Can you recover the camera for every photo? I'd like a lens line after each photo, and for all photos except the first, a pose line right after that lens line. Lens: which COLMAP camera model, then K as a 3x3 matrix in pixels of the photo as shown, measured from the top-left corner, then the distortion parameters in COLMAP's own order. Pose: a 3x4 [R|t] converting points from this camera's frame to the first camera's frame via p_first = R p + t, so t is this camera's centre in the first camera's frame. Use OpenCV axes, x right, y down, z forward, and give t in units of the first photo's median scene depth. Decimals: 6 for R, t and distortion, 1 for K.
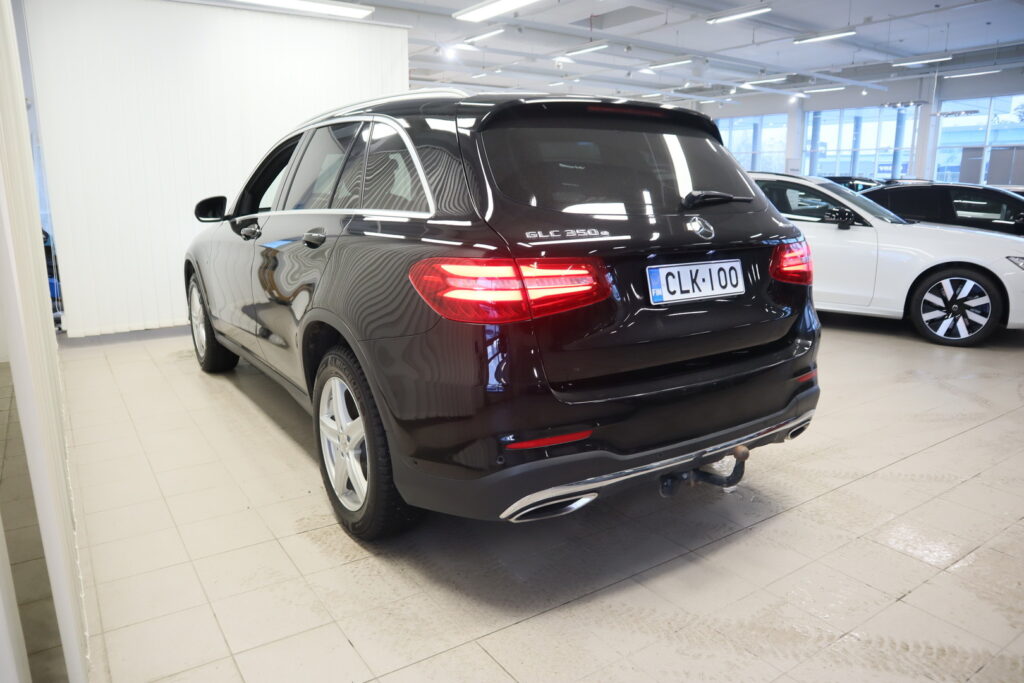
lens RADIAL K [[706.7, 0, 513.5], [0, 706.7, 338.6], [0, 0, 1]] dist [-0.100852, 0.036693]
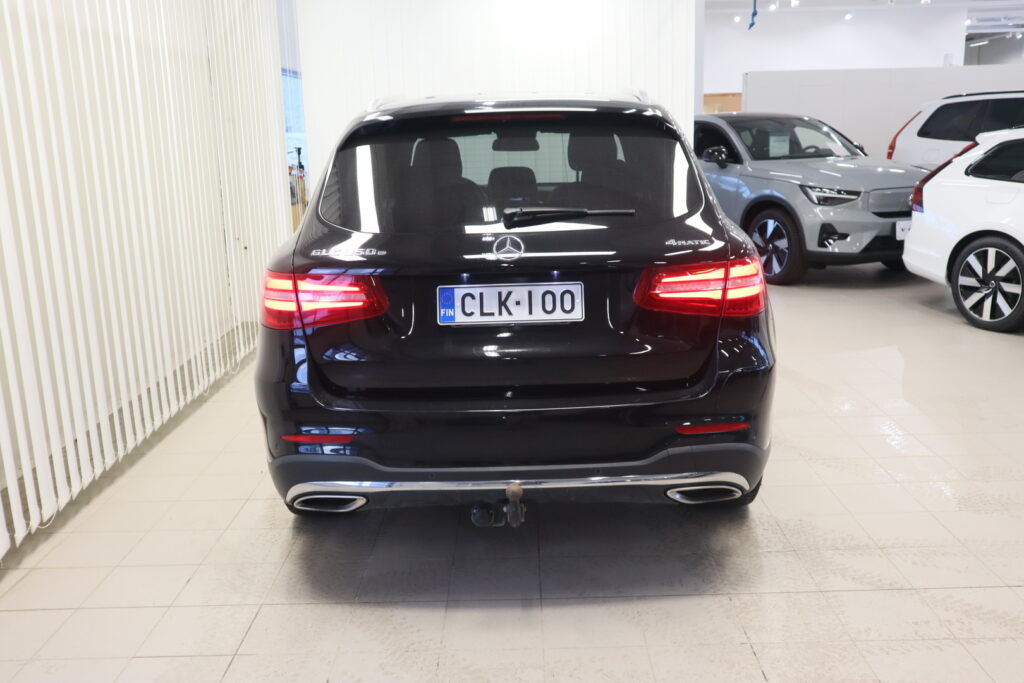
lens RADIAL K [[955.2, 0, 519.9], [0, 955.2, 343.1], [0, 0, 1]] dist [-0.037587, 0.000000]
pose [[0.823065, 0.099818, -0.559107, 0.610159], [-0.088406, 0.994952, 0.047488, -0.056273], [0.561025, 0.010343, 0.827734, -0.030421]]
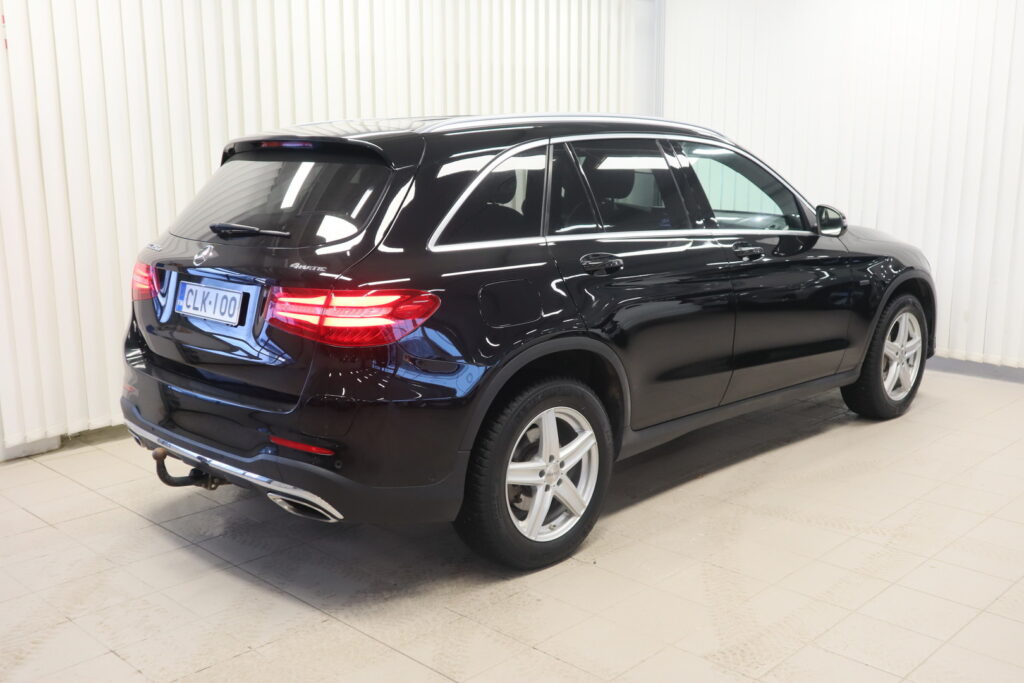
lens RADIAL K [[1050.8, 0, 509.9], [0, 1050.8, 347.8], [0, 0, 1]] dist [-0.012632, 0.000000]
pose [[0.187930, 0.185800, -0.964448, 1.207515], [-0.199351, 0.968721, 0.147778, -0.216825], [0.961739, 0.164492, 0.219091, 0.680429]]
